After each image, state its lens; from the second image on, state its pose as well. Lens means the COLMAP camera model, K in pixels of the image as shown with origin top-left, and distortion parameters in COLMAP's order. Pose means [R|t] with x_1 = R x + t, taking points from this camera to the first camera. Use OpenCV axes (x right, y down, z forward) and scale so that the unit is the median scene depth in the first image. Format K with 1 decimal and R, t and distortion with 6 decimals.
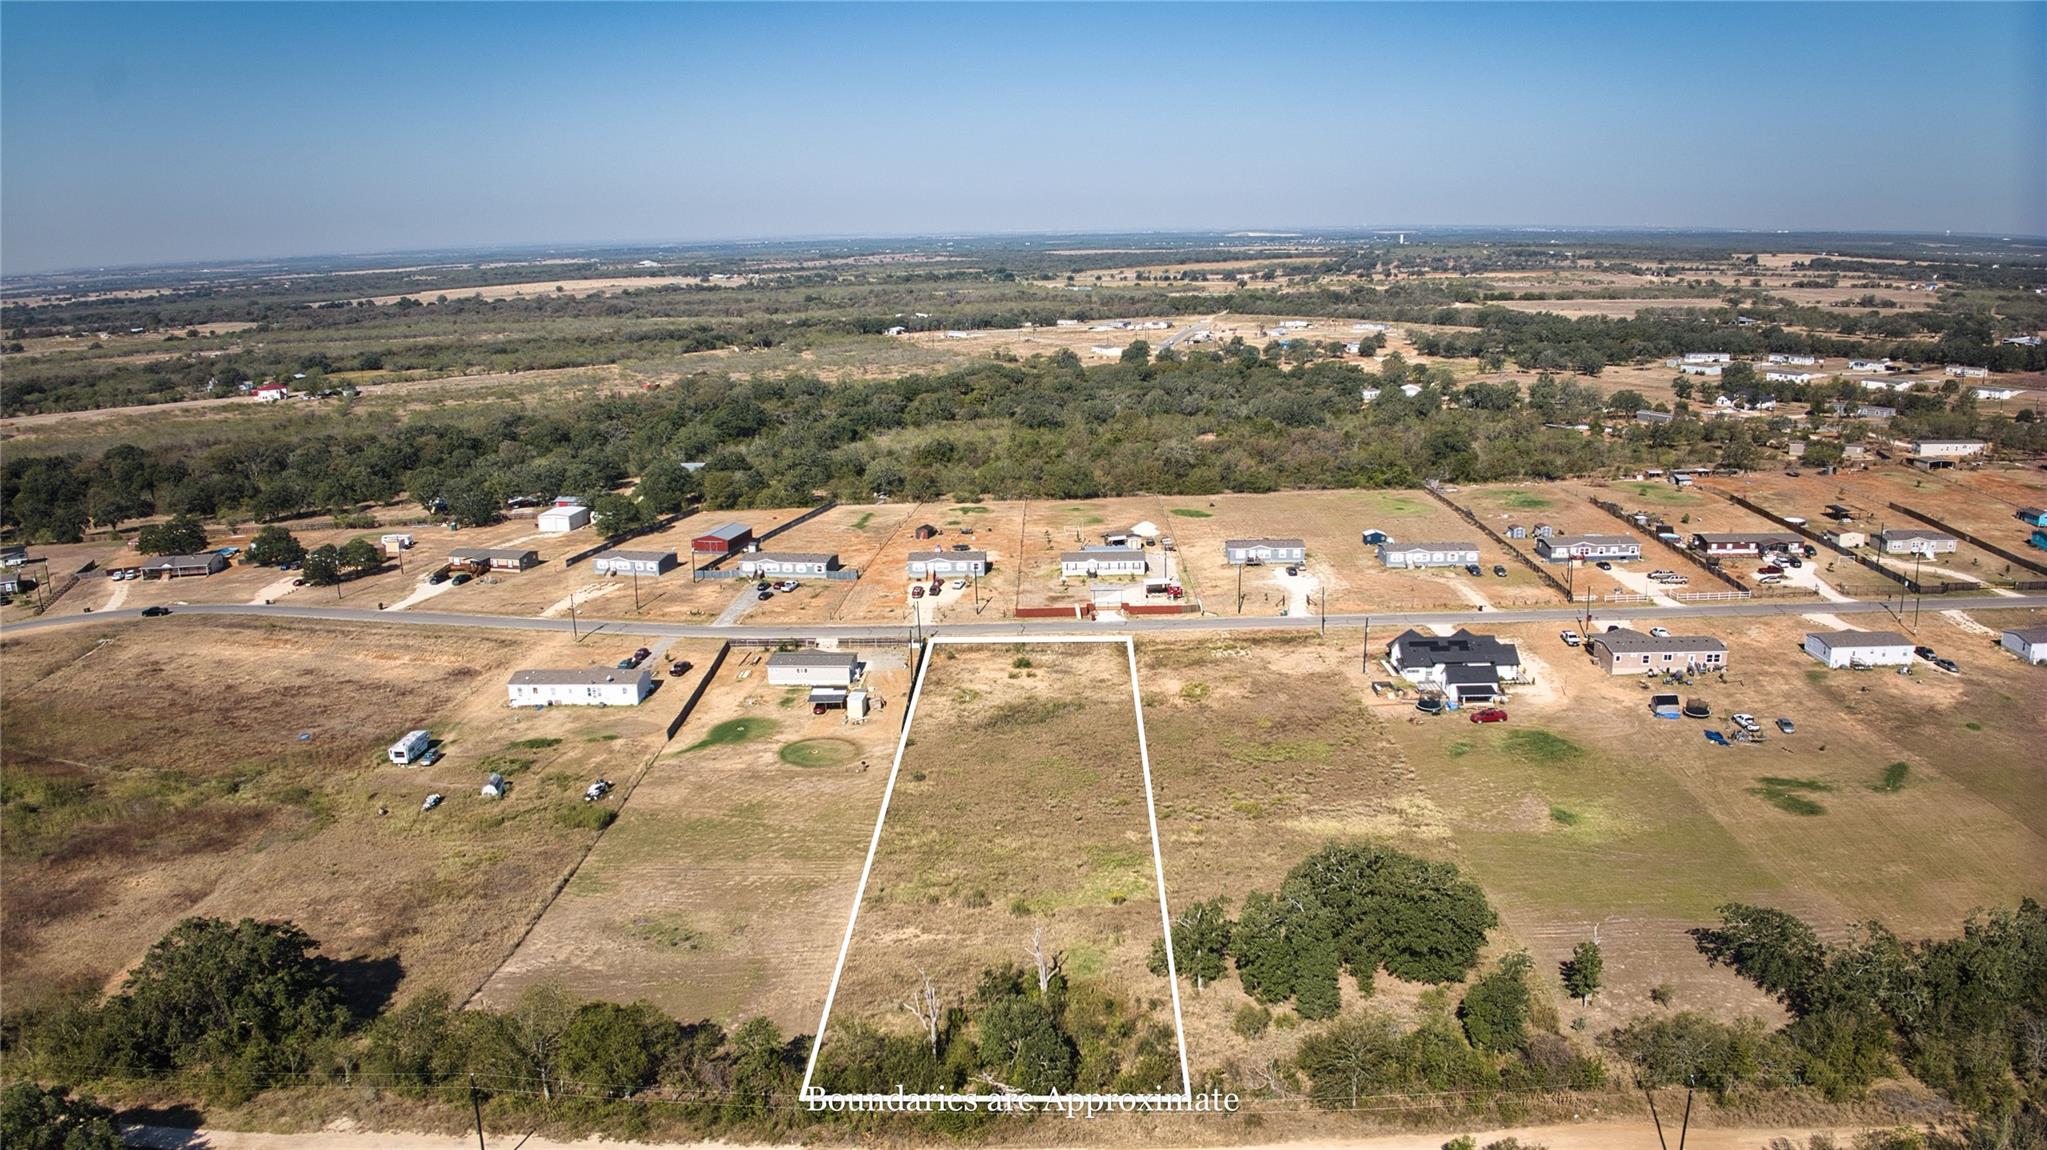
lens RADIAL K [[1436.7, 0, 1023.5], [0, 1436.7, 575.0], [0, 0, 1]] dist [-0.099078, -0.020496]
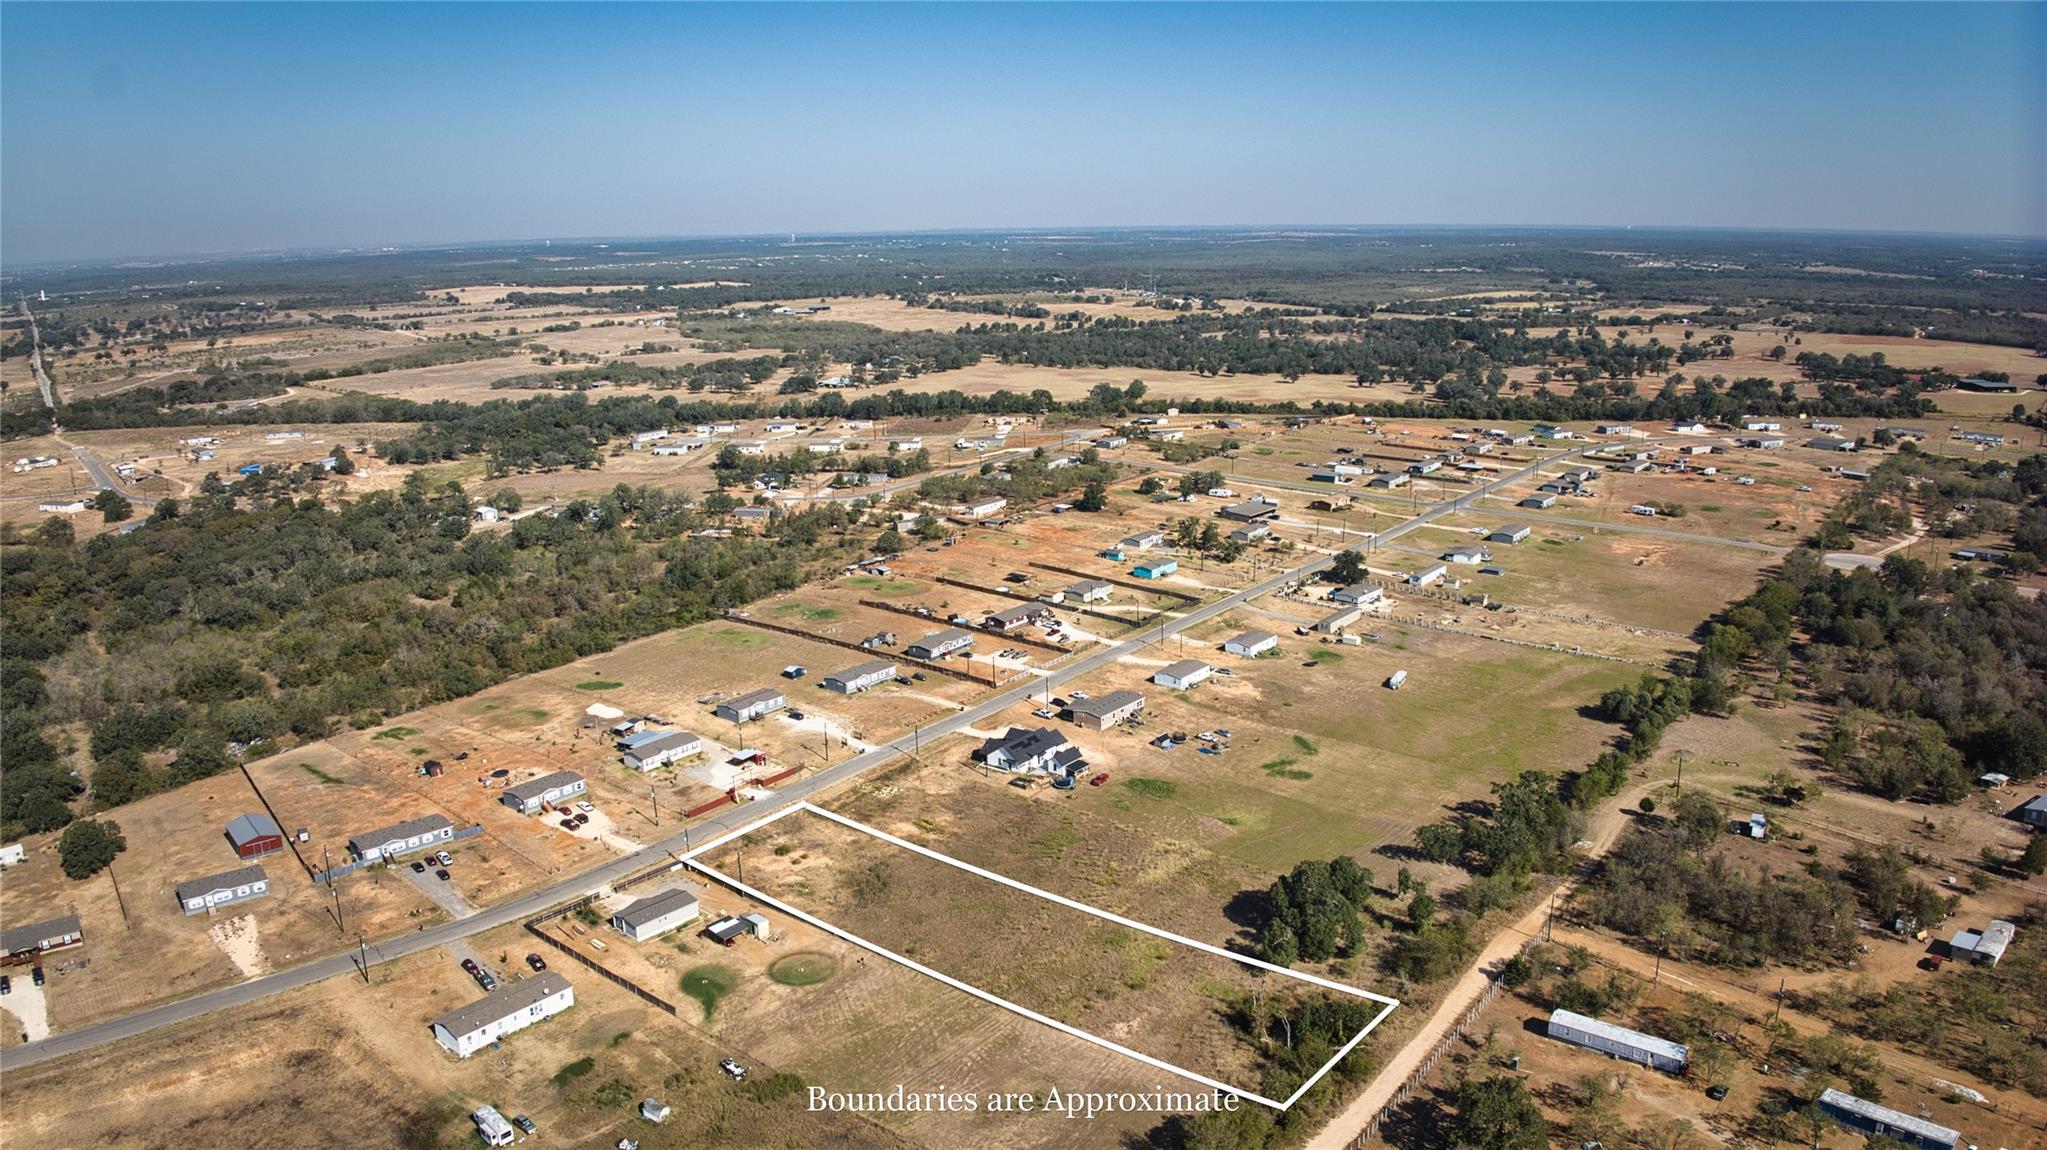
lens RADIAL K [[1436.7, 0, 1023.5], [0, 1436.7, 575.0], [0, 0, 1]] dist [-0.099078, -0.020496]
pose [[0.606987, -0.183203, 0.773307, -0.781007], [0.191808, 0.978071, 0.081159, -0.229372], [-0.771218, 0.099064, 0.628816, 0.058695]]
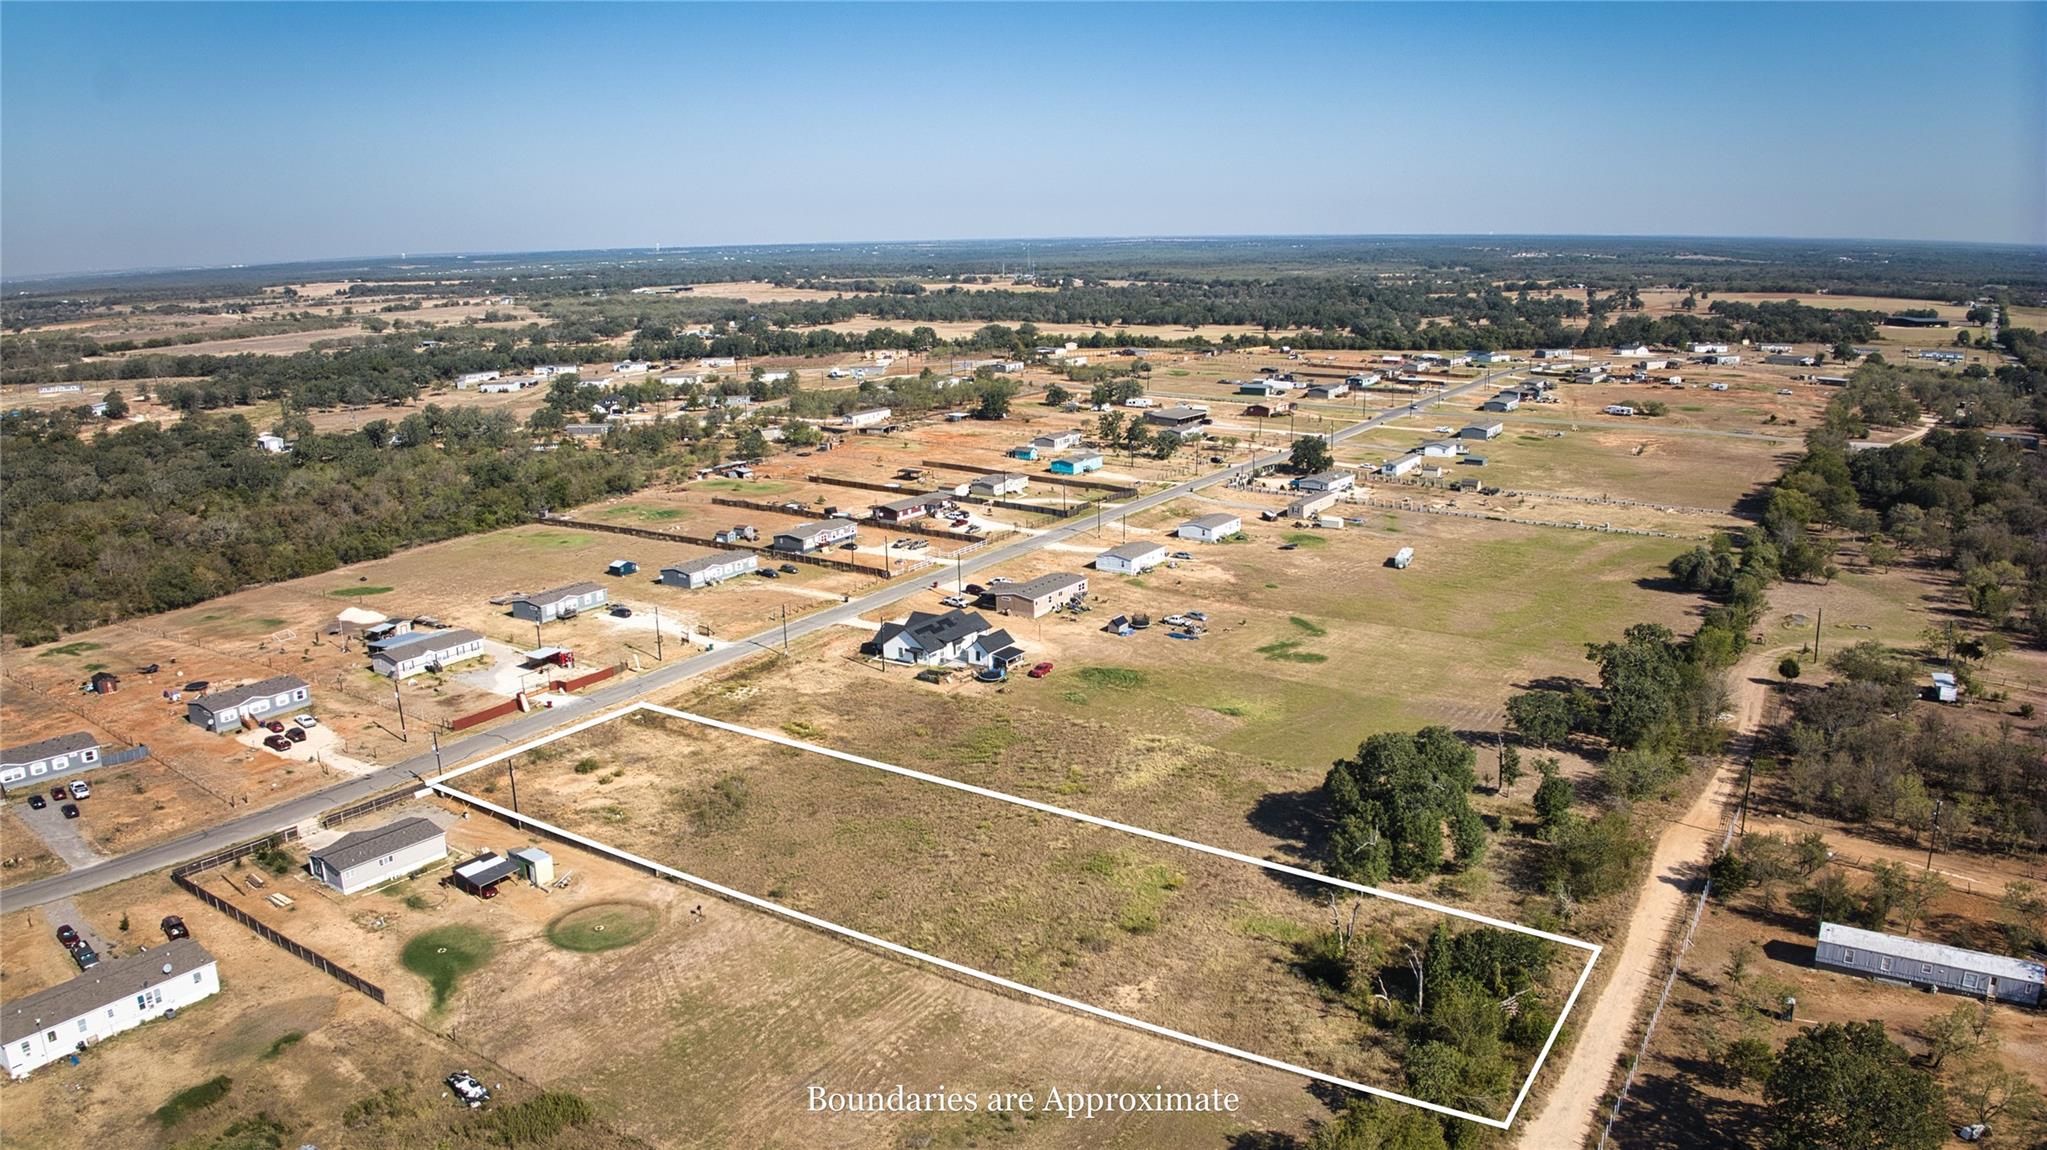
lens RADIAL K [[1436.7, 0, 1023.5], [0, 1436.7, 575.0], [0, 0, 1]] dist [-0.099078, -0.020496]
pose [[0.533988, -0.187453, 0.824450, -0.524376], [0.207143, 0.974400, 0.087382, -0.065427], [-0.819725, 0.124119, 0.559147, 0.330968]]
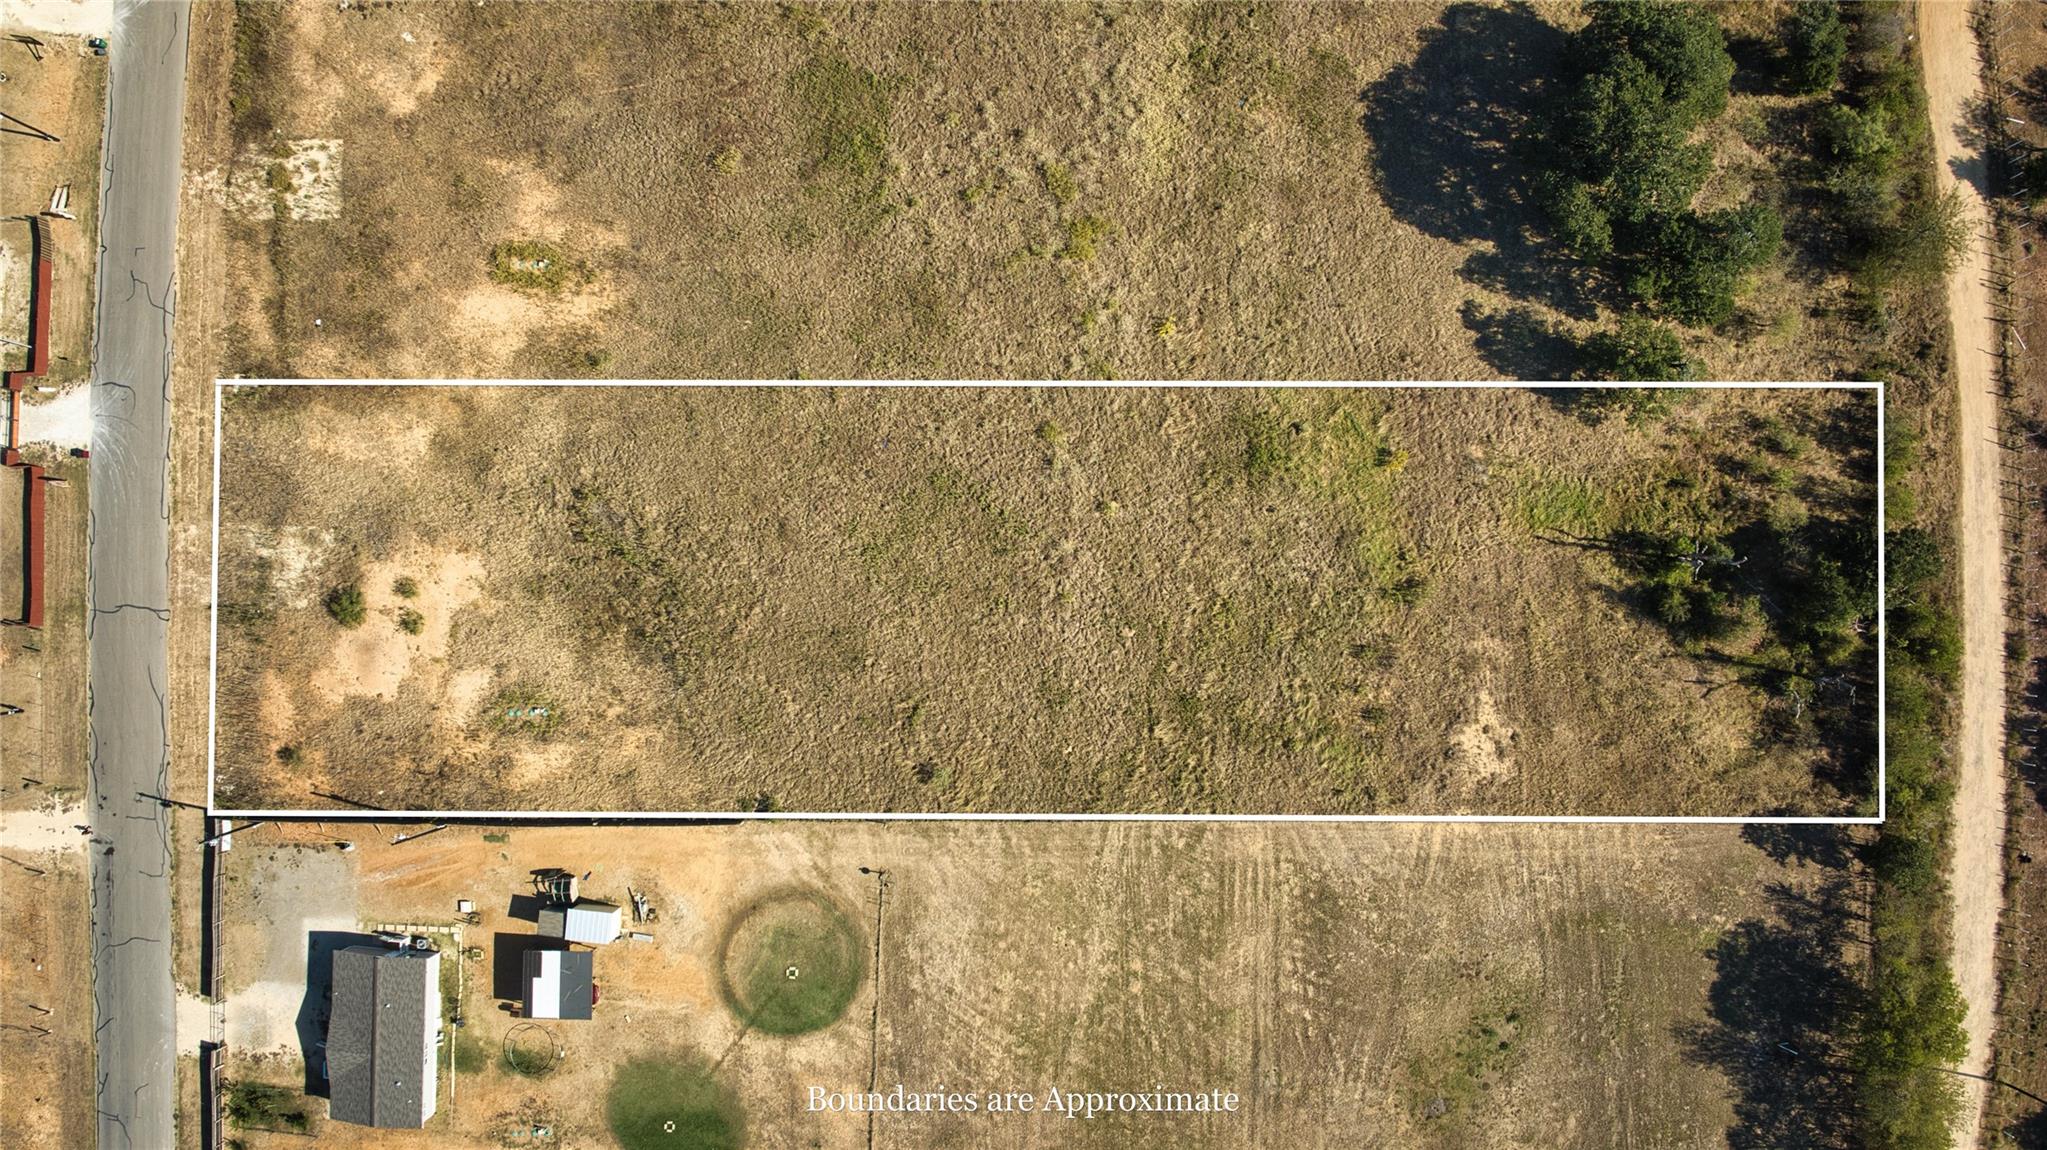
lens RADIAL K [[1436.7, 0, 1023.5], [0, 1436.7, 575.0], [0, 0, 1]] dist [-0.099078, -0.020496]
pose [[-0.015777, -0.999056, 0.040478, -0.012856], [0.252287, 0.035196, 0.967012, -0.344020], [-0.967524, 0.025469, 0.251493, 0.668909]]
